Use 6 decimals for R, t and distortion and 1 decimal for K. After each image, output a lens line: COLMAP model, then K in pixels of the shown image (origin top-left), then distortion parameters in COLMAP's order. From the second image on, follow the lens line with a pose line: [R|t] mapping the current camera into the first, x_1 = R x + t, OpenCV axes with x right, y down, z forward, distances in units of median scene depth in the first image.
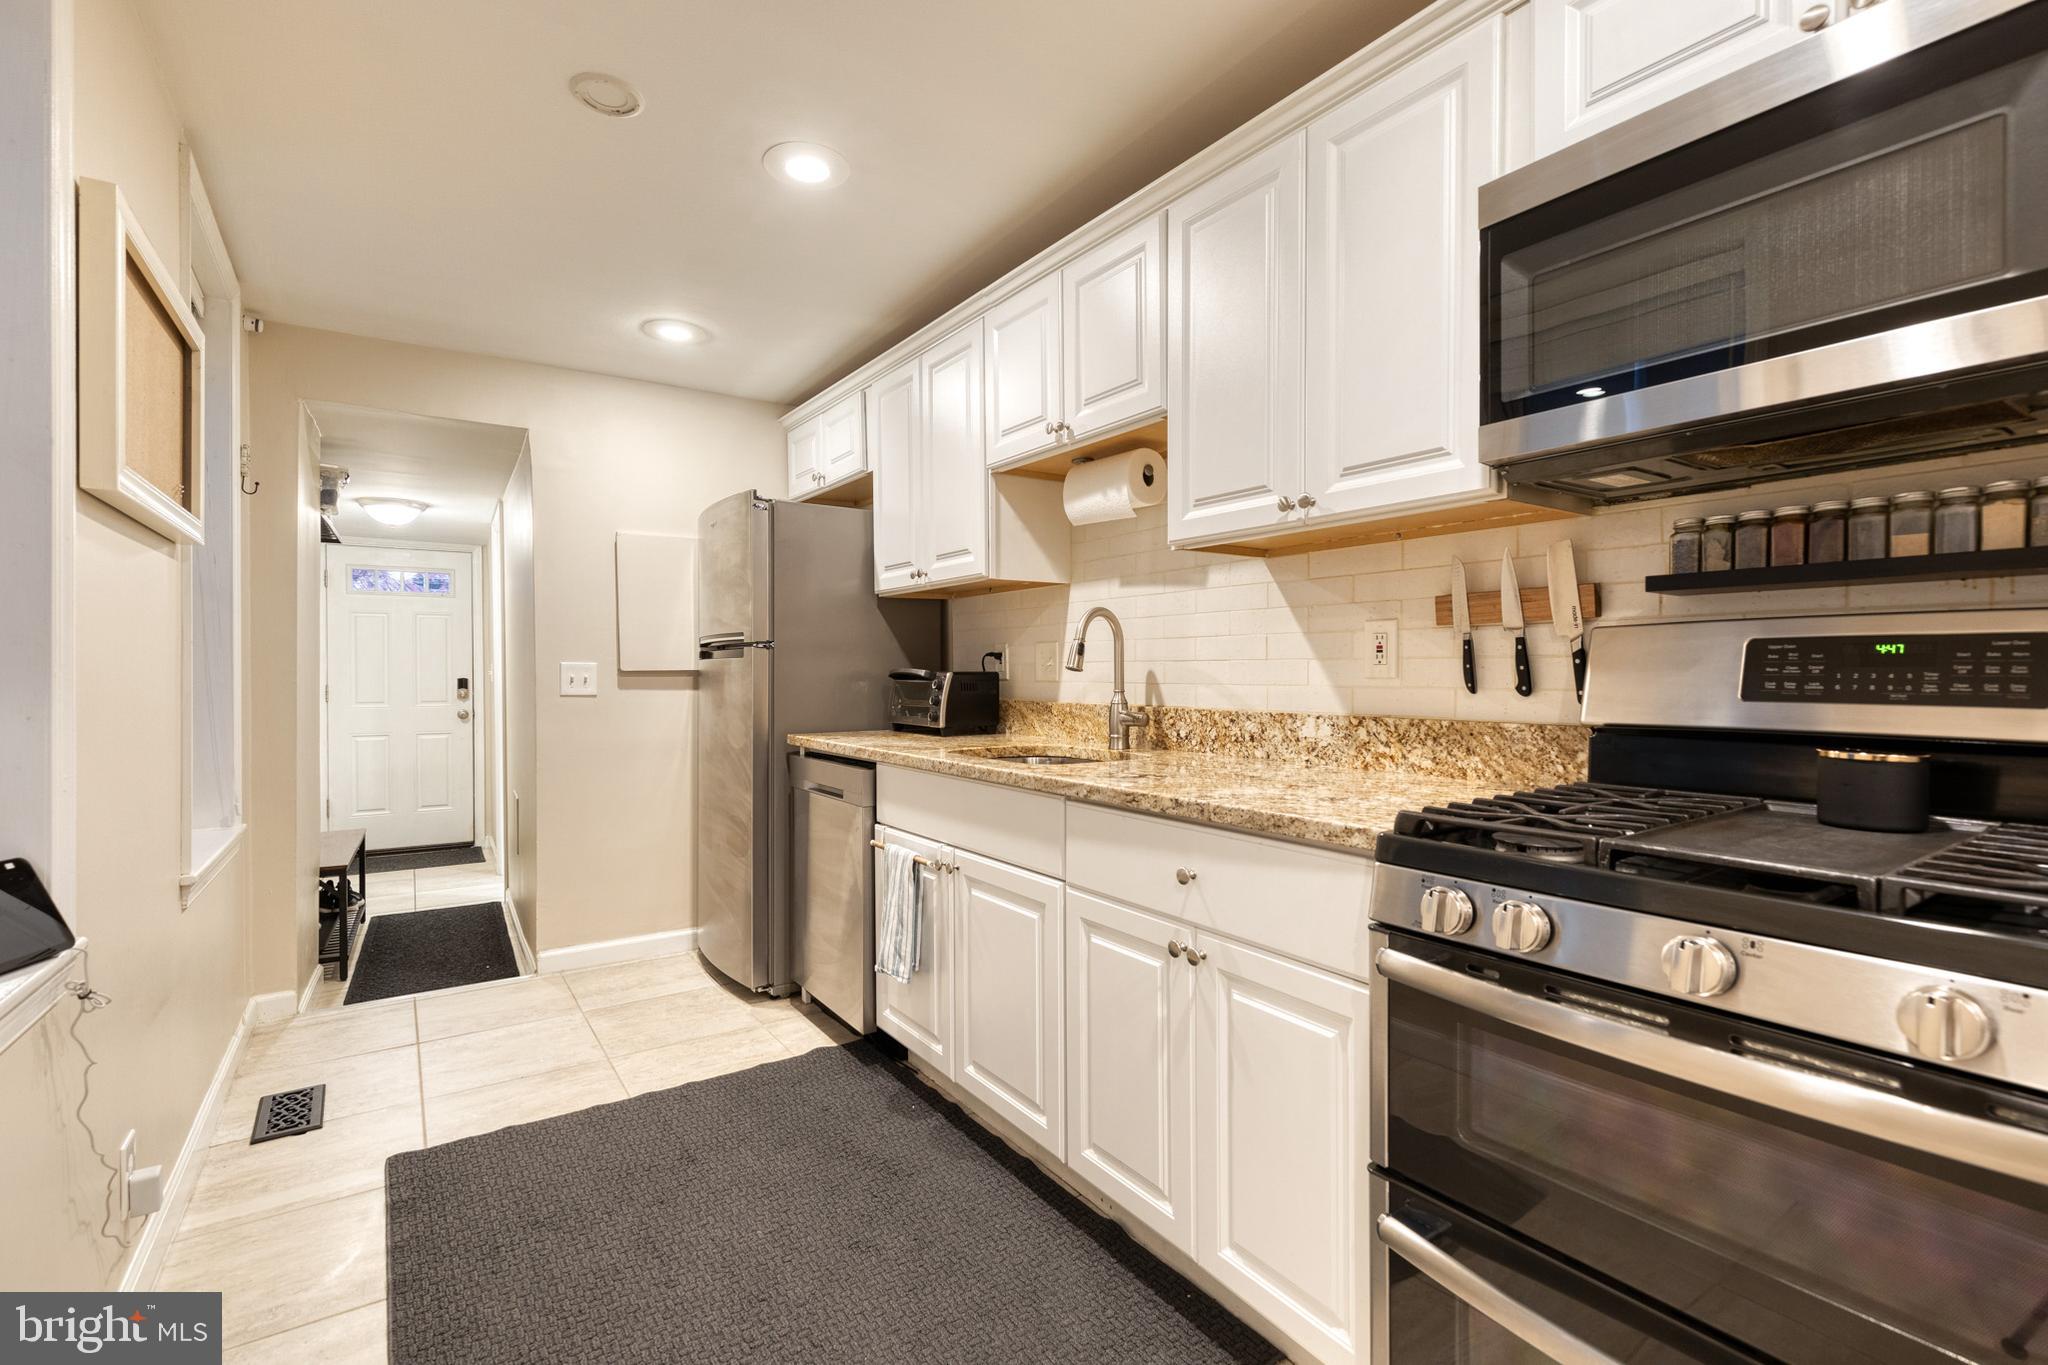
lens RADIAL K [[938.1, 0, 1038.7], [0, 938.1, 678.6], [0, 0, 1]] dist [0.011469, -0.000303]
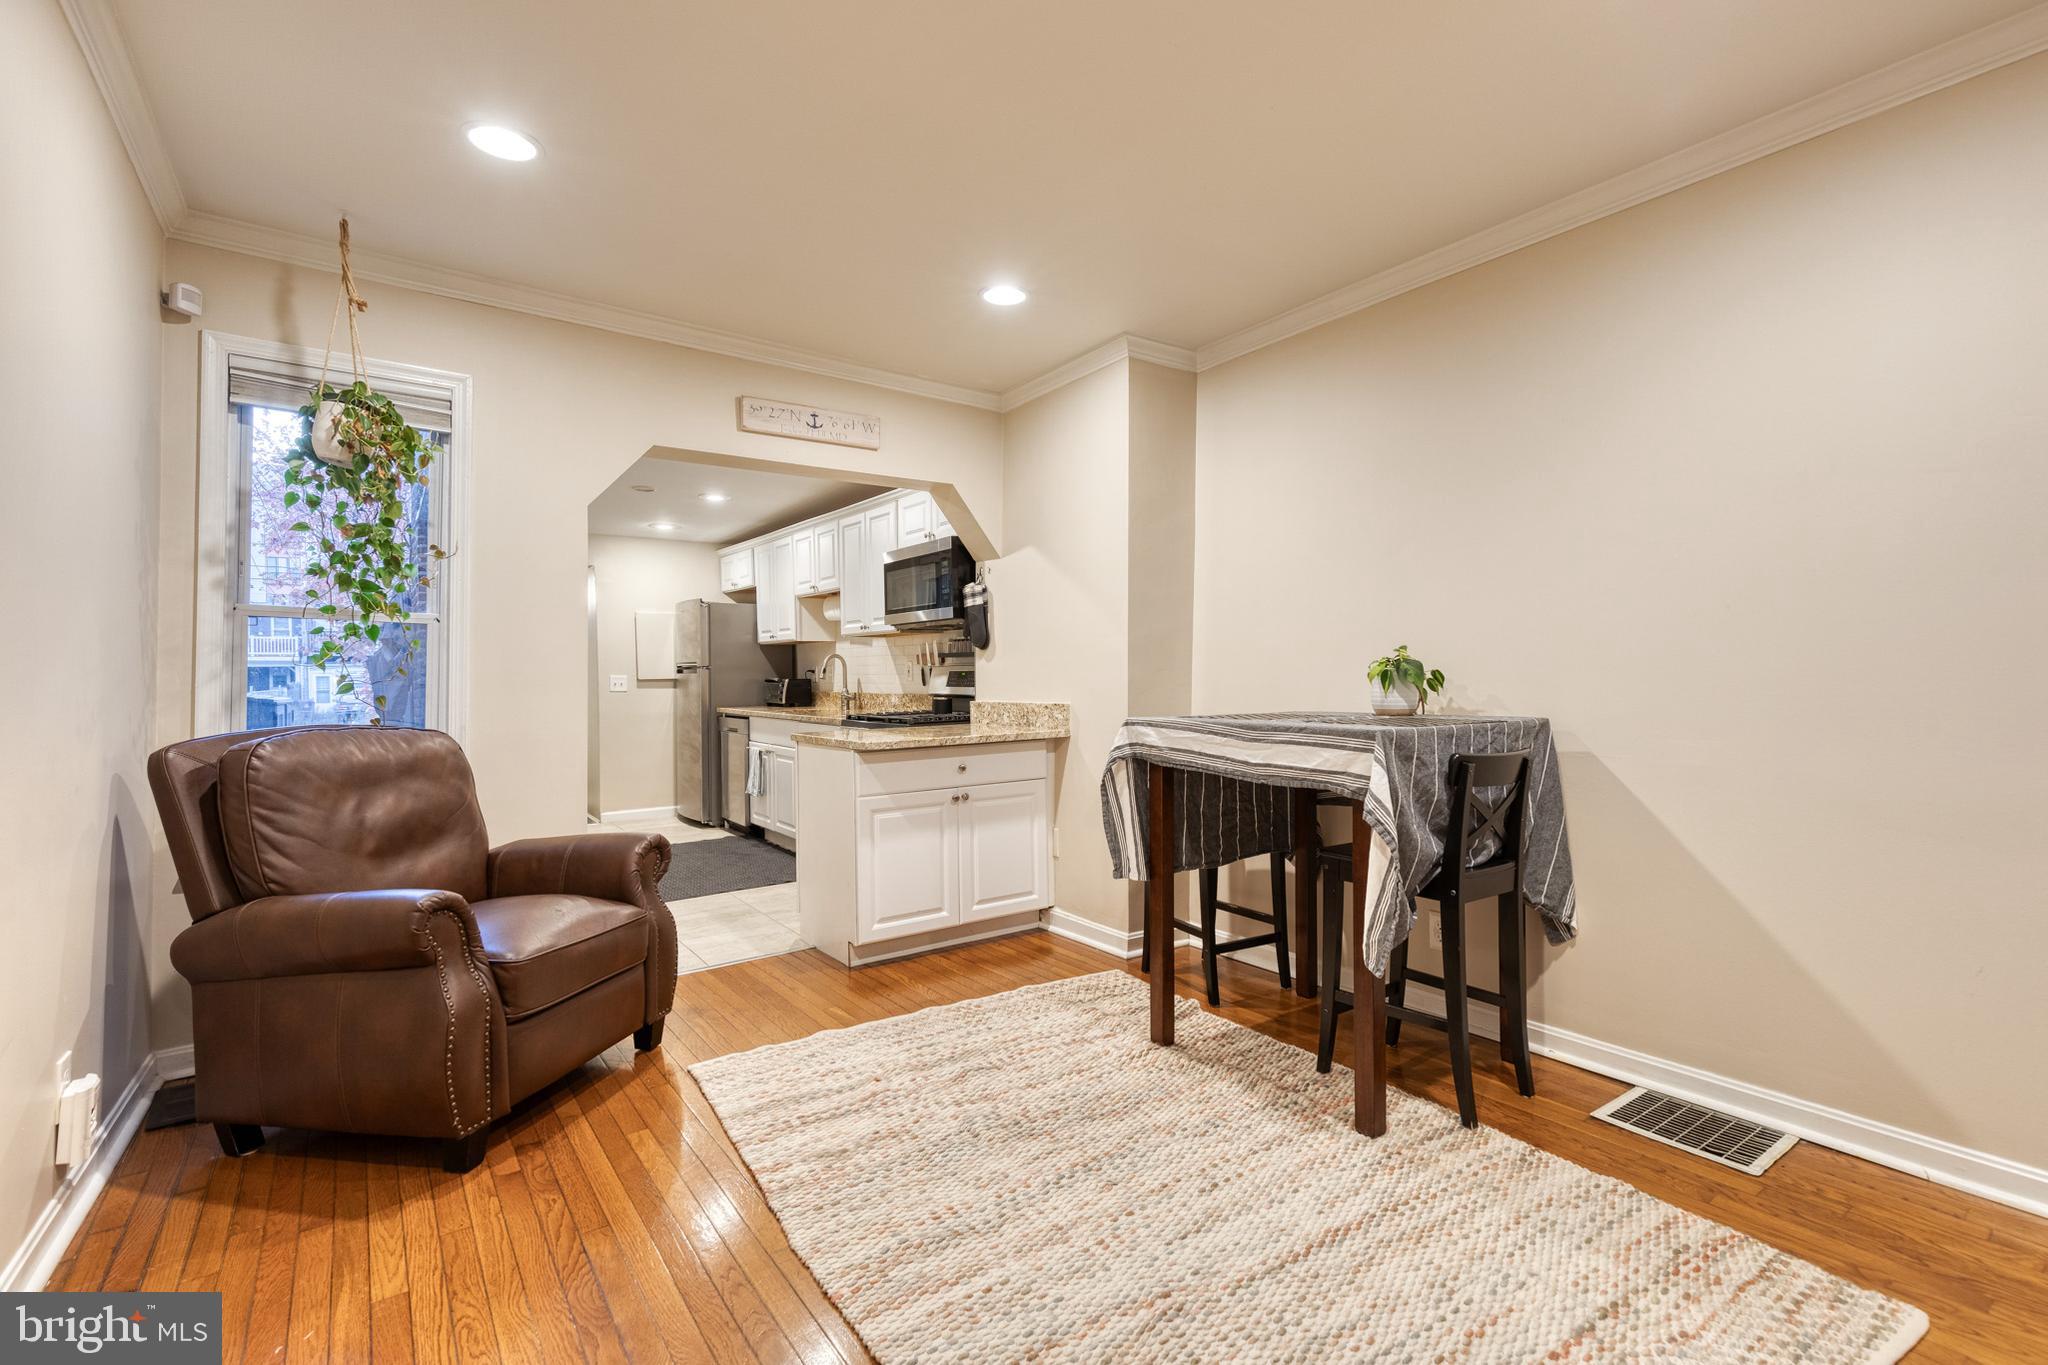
lens RADIAL K [[924.4, 0, 1037.8], [0, 924.4, 678.0], [0, 0, 1]] dist [0.013188, 0.000111]
pose [[0.999614, -0.009046, 0.026259, 0.524589], [0.009030, 0.999959, 0.000727, -0.007022], [-0.026265, -0.000490, 0.999655, -1.462886]]
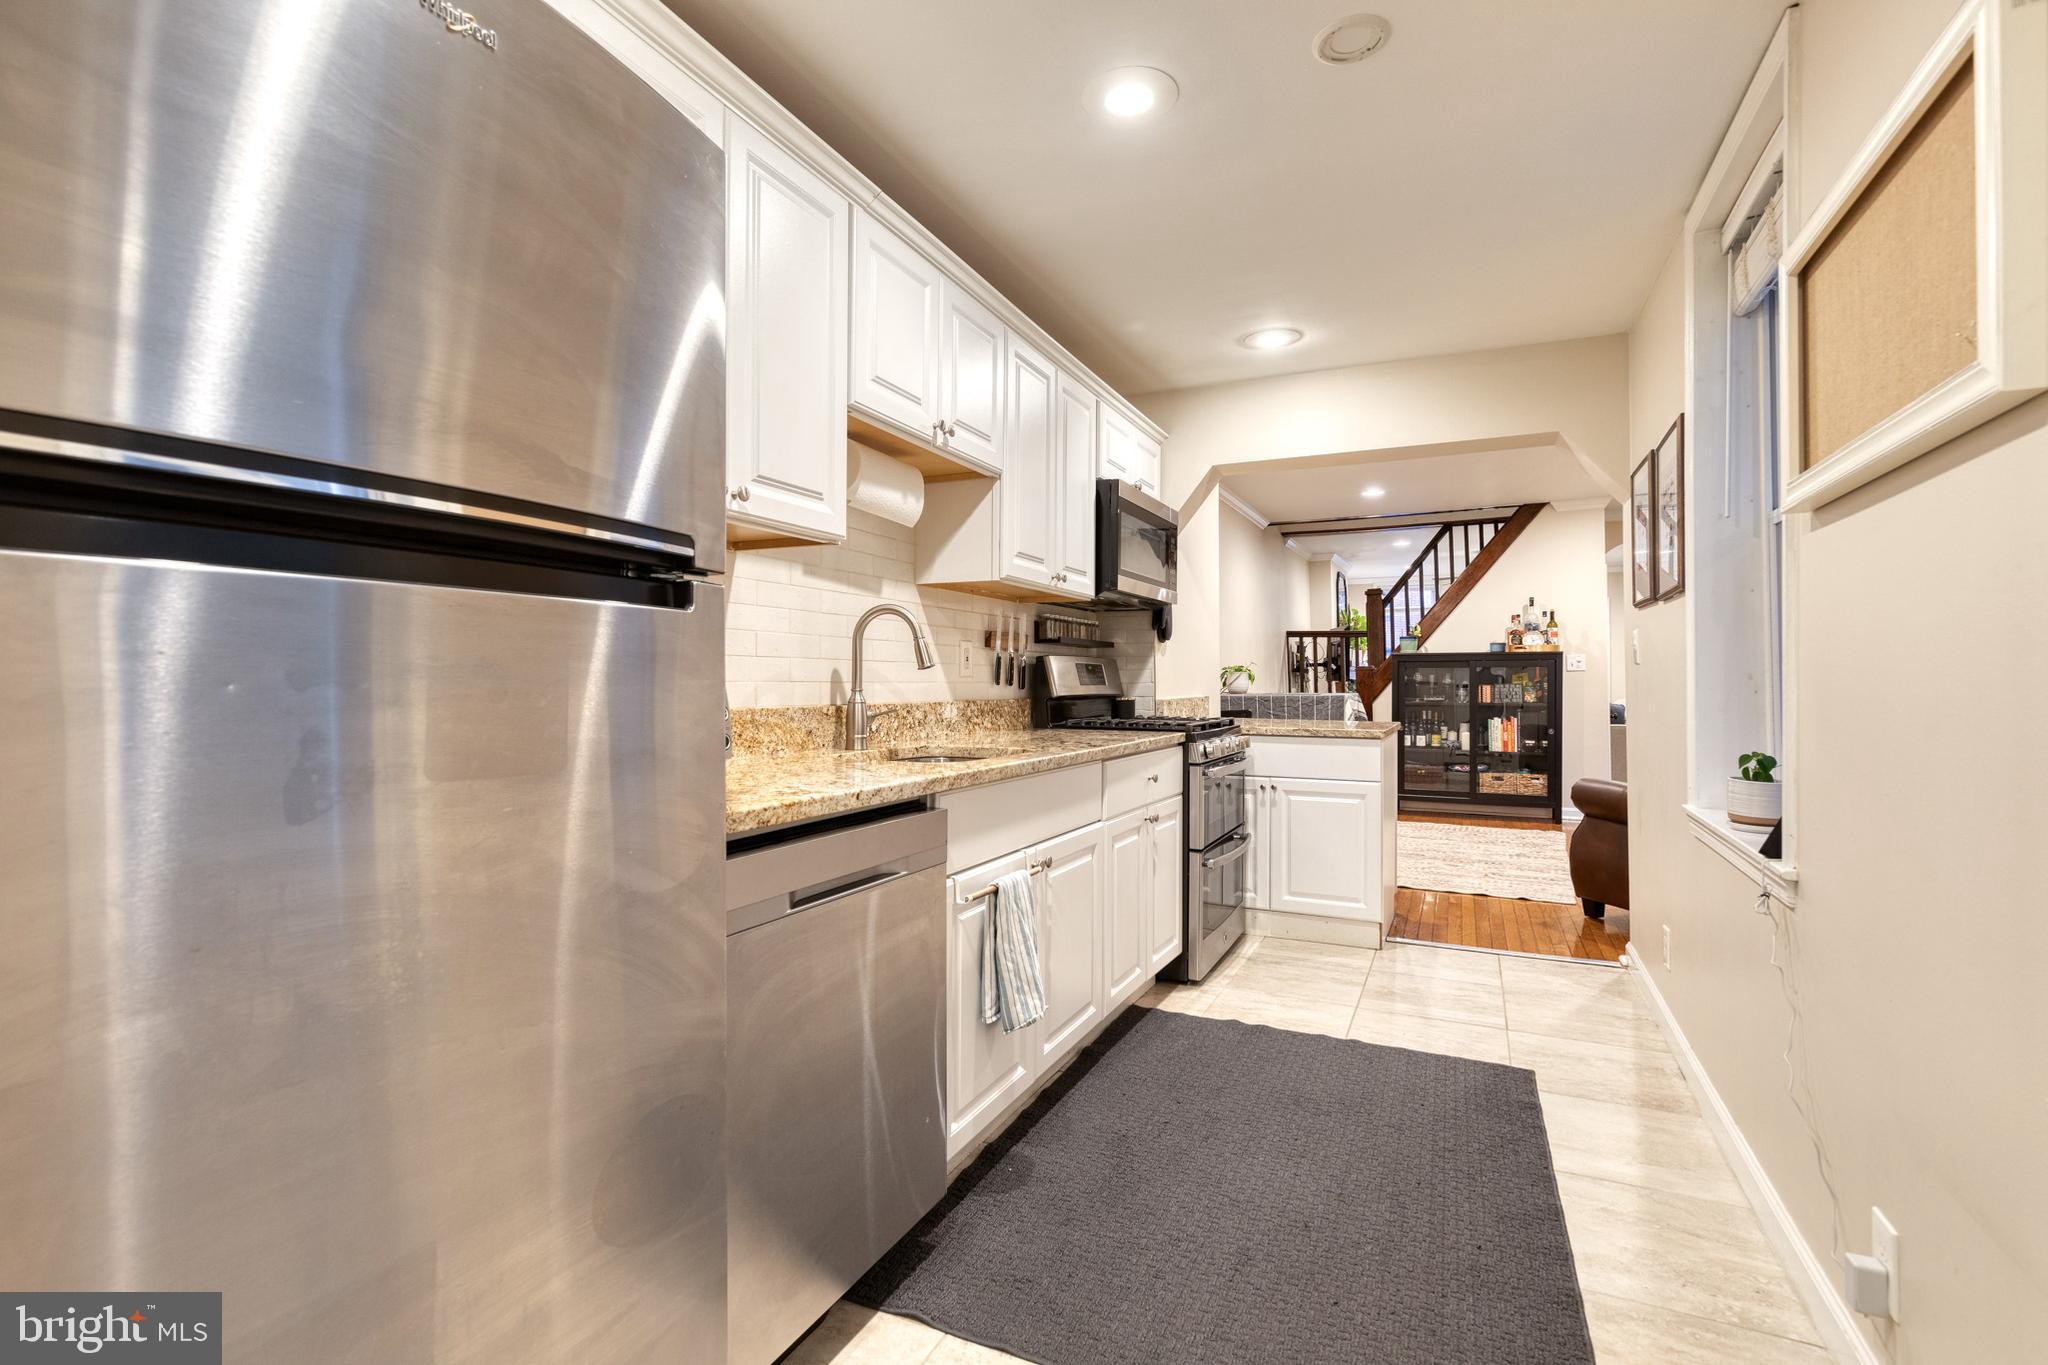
lens RADIAL K [[924.4, 0, 1037.8], [0, 924.4, 678.0], [0, 0, 1]] dist [0.013188, 0.000111]
pose [[-0.507102, 0.003037, 0.861881, -0.806494], [0.003549, 0.999993, -0.001435, 0.003084], [-0.861879, 0.002331, -0.507109, 1.285554]]
